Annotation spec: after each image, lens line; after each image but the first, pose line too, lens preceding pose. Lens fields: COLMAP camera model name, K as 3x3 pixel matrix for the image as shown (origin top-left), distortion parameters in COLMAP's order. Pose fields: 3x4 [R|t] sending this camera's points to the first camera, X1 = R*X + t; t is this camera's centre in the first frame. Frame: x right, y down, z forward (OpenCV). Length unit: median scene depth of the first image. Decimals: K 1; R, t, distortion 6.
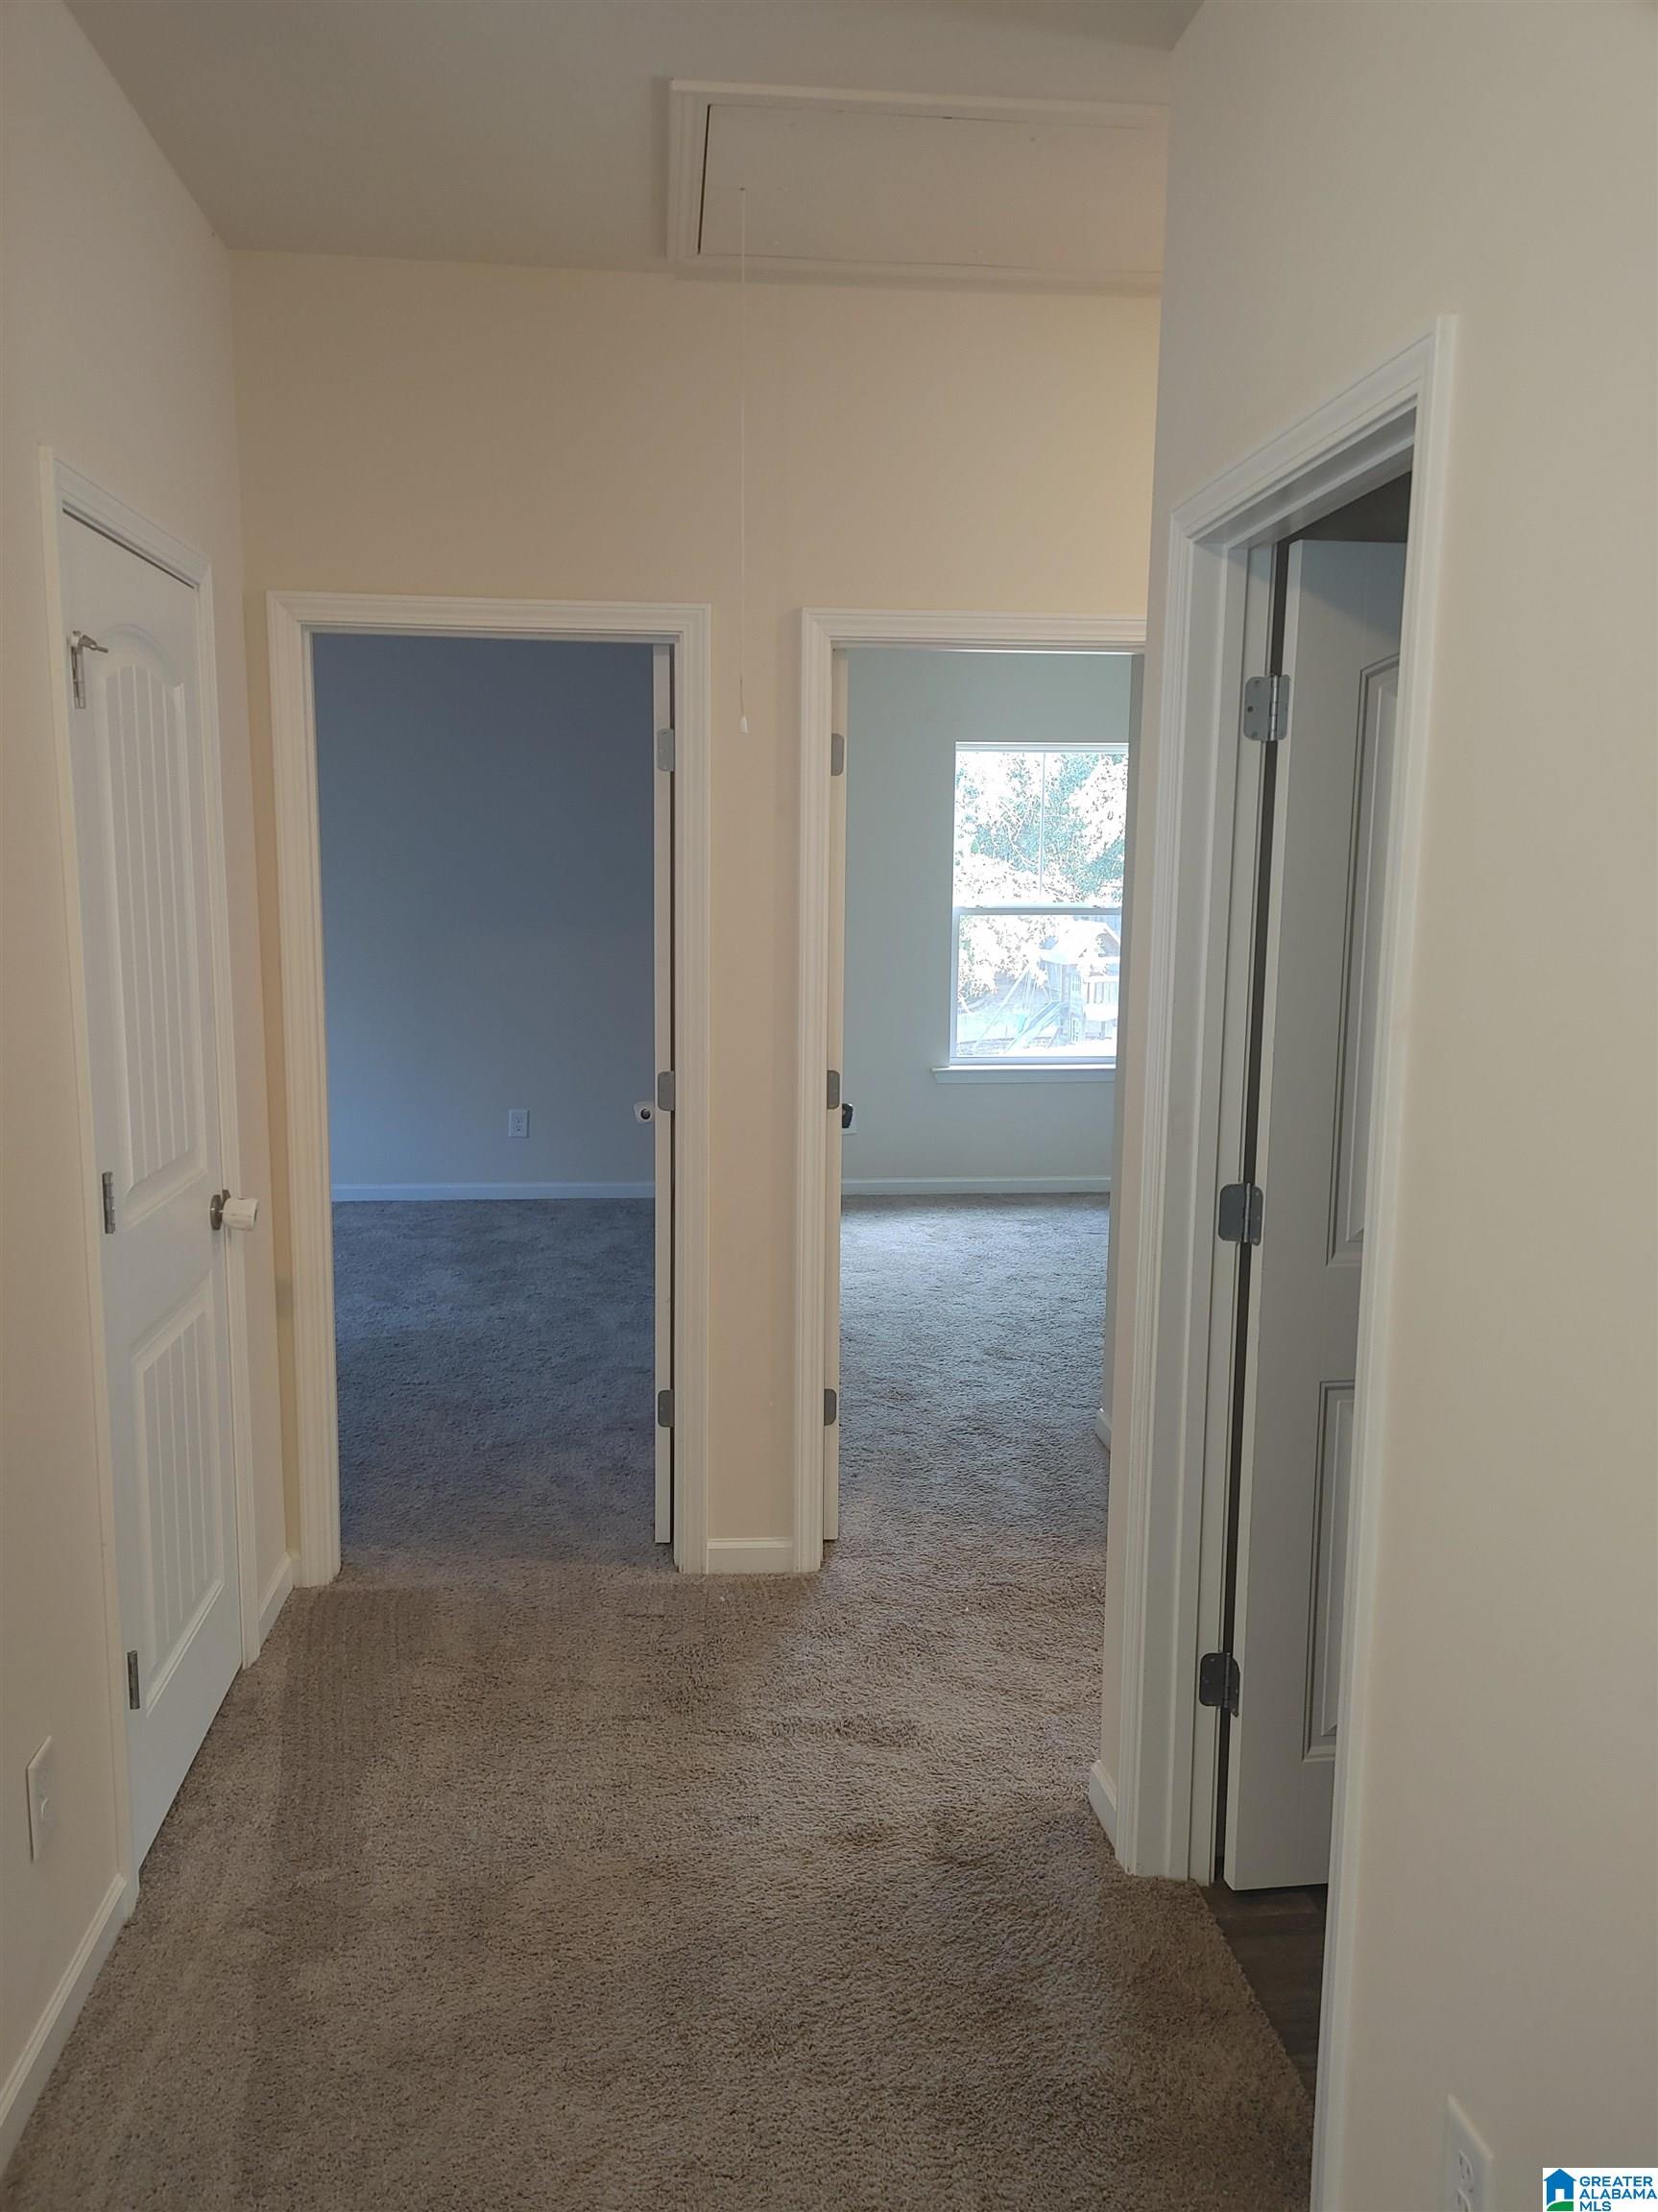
lens RADIAL K [[1681.4, 0, 790.3], [0, 1681.4, 1101.5], [0, 0, 1]] dist [0.066877, 0.006564]
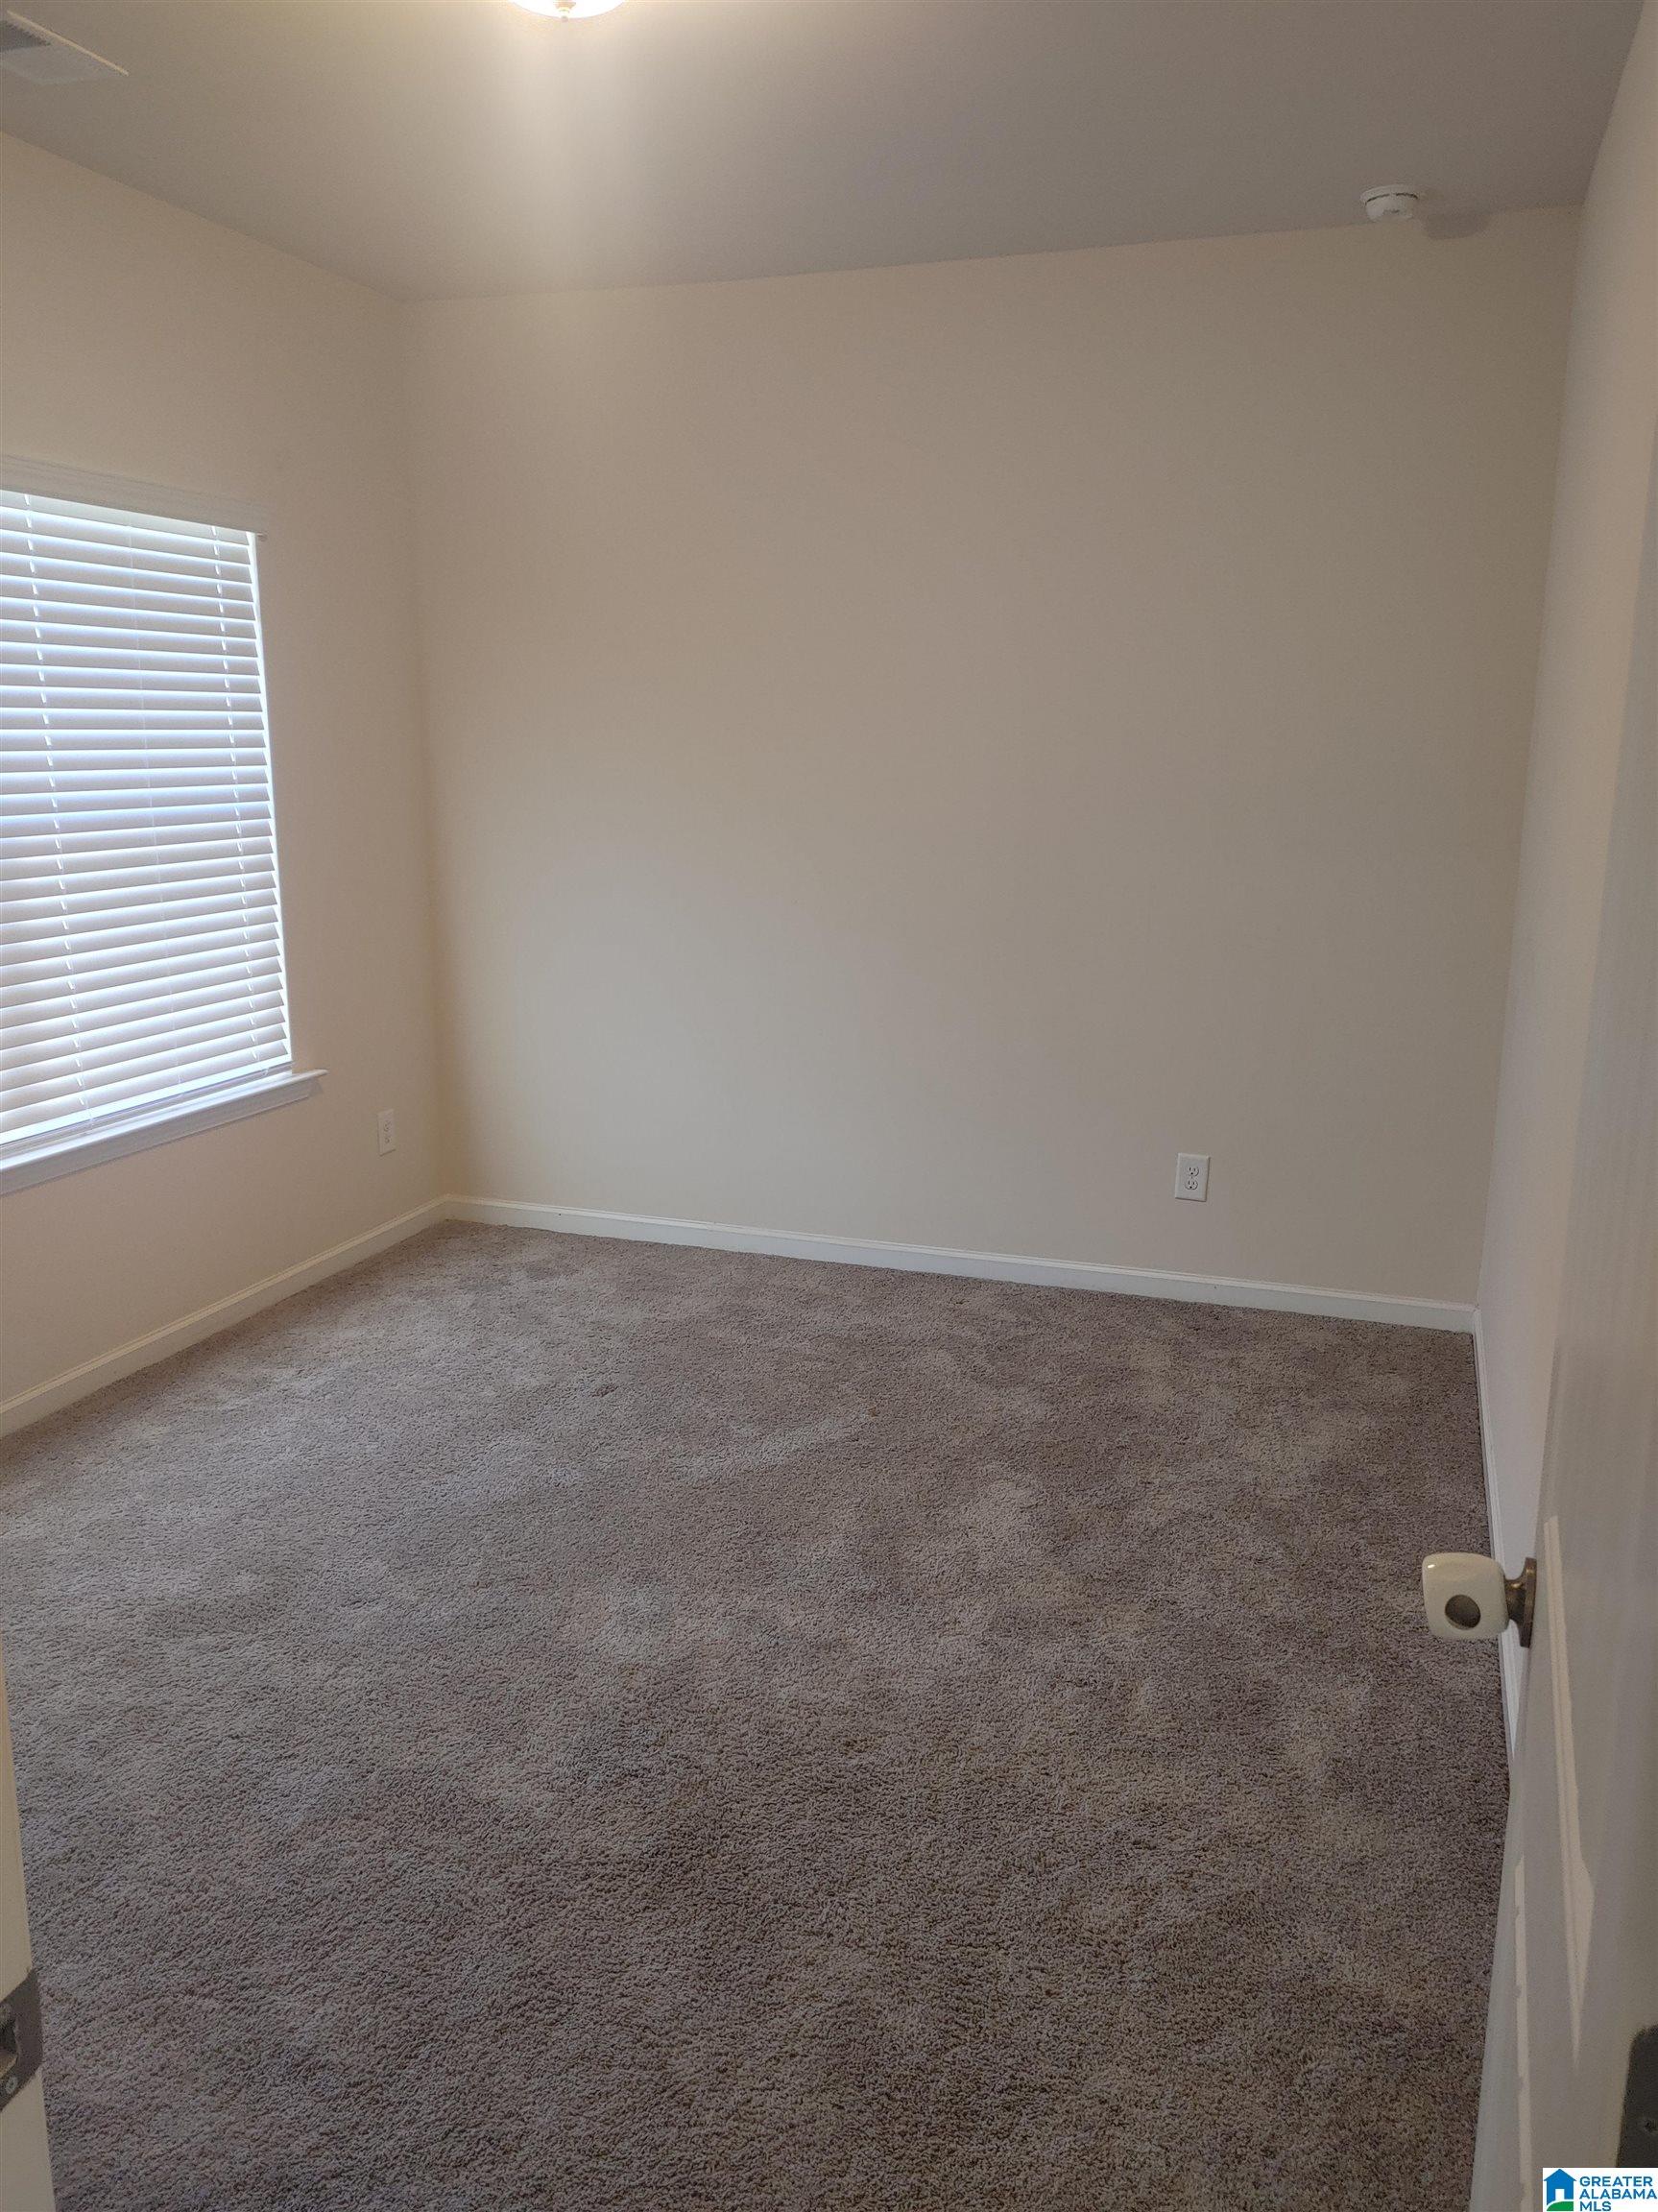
lens RADIAL K [[1679.7, 0, 829.0], [0, 1679.7, 1106.0], [0, 0, 1]] dist [-0.001750, 0.000090]
pose [[0.914754, 0.083894, -0.395204, -0.053940], [-0.054516, 0.994887, 0.085011, -0.064839], [0.400316, -0.056220, 0.914651, 0.477657]]
